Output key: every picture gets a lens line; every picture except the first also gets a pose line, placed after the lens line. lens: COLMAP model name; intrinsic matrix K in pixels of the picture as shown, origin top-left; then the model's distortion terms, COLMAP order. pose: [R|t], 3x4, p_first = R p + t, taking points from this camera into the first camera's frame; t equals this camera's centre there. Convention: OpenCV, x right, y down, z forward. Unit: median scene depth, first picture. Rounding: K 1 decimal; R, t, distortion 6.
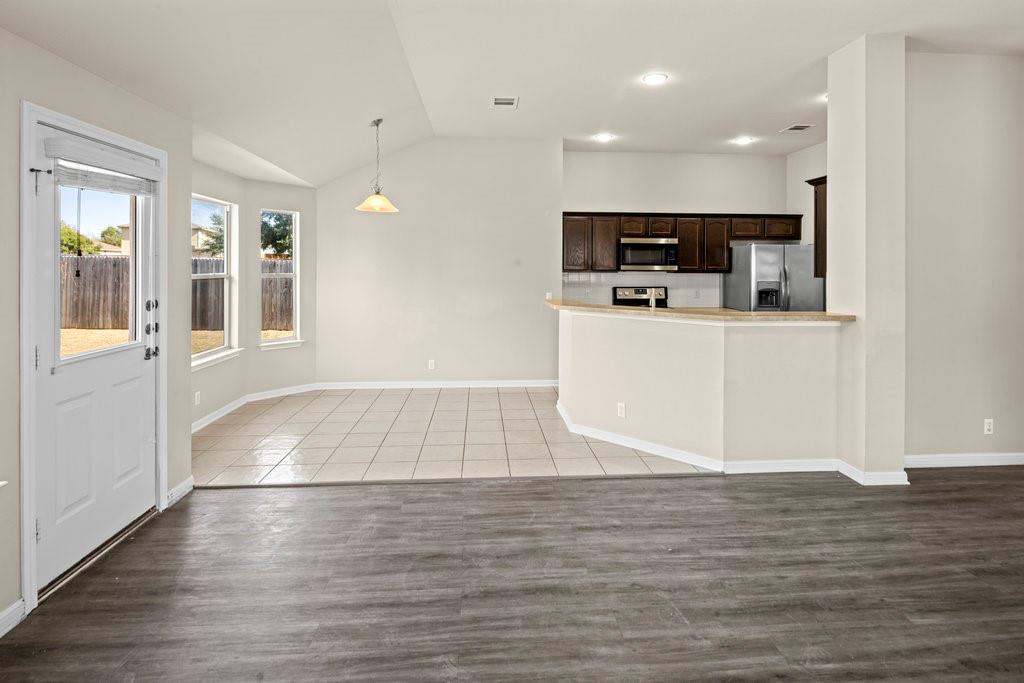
lens RADIAL K [[500.1, 0, 520.2], [0, 500.1, 270.1], [0, 0, 1]] dist [0.006801, -0.004726]
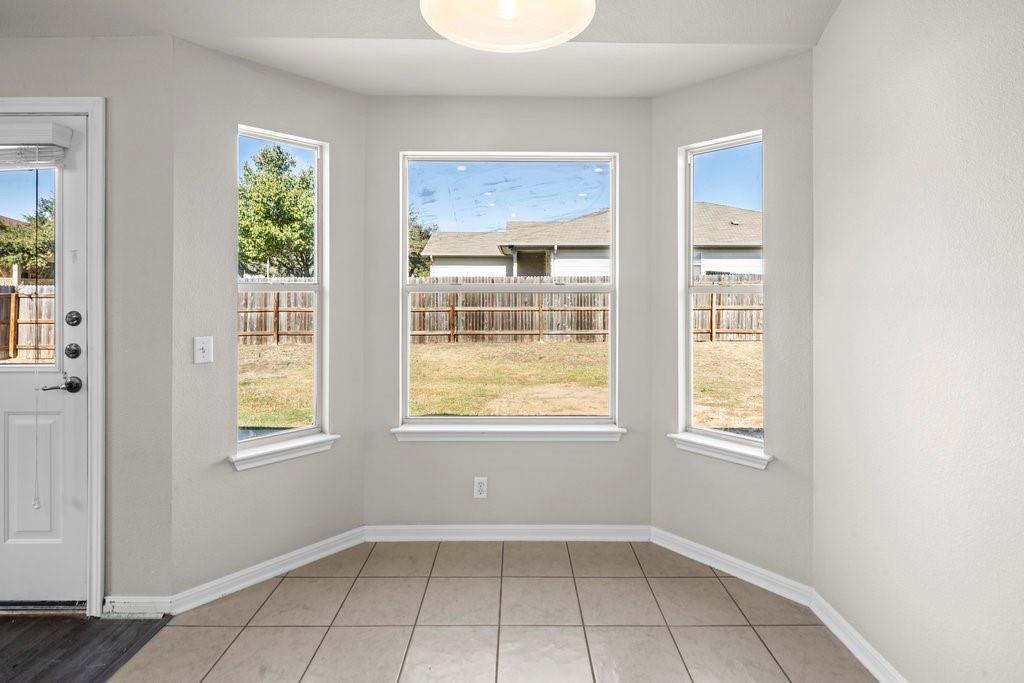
lens RADIAL K [[500.1, 0, 518.9], [0, 500.1, 287.8], [0, 0, 1]] dist [0.006801, -0.004726]
pose [[-0.072373, -0.007082, -0.997353, -0.062209], [-0.005577, 0.999962, -0.006696, 0.026869], [0.997362, 0.005077, -0.072409, 1.634654]]
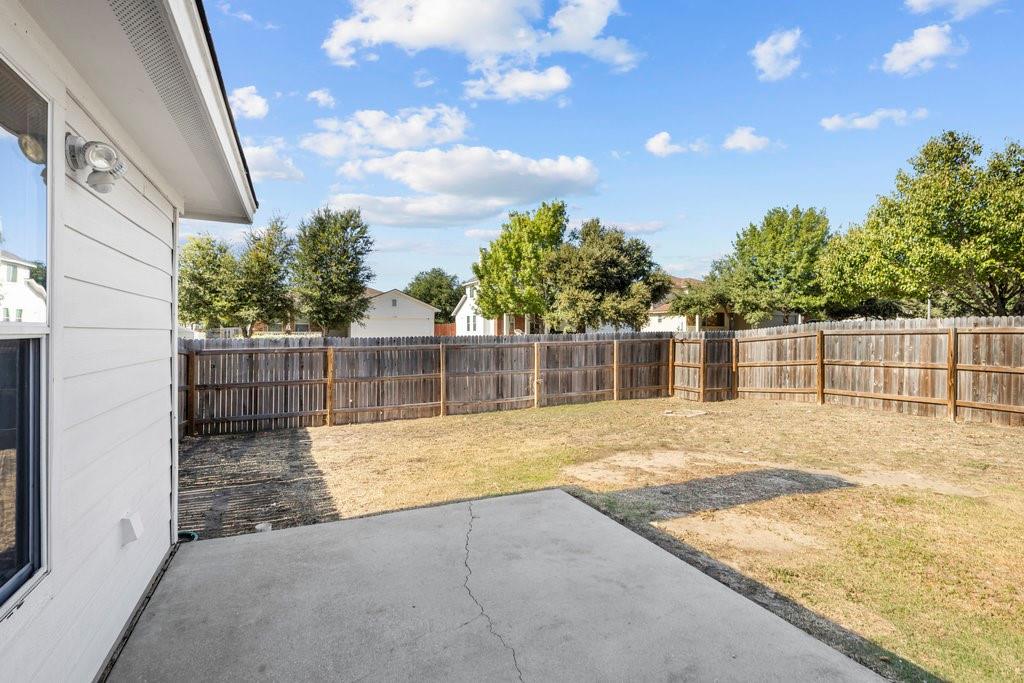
lens RADIAL K [[500.1, 0, 520.9], [0, 500.1, 330.8], [0, 0, 1]] dist [0.006801, -0.004726]
pose [[-0.938365, -0.009089, -0.345528, -0.990622], [-0.008258, 0.999958, -0.003879, 0.024228], [0.345549, -0.000786, -0.938401, 1.026519]]
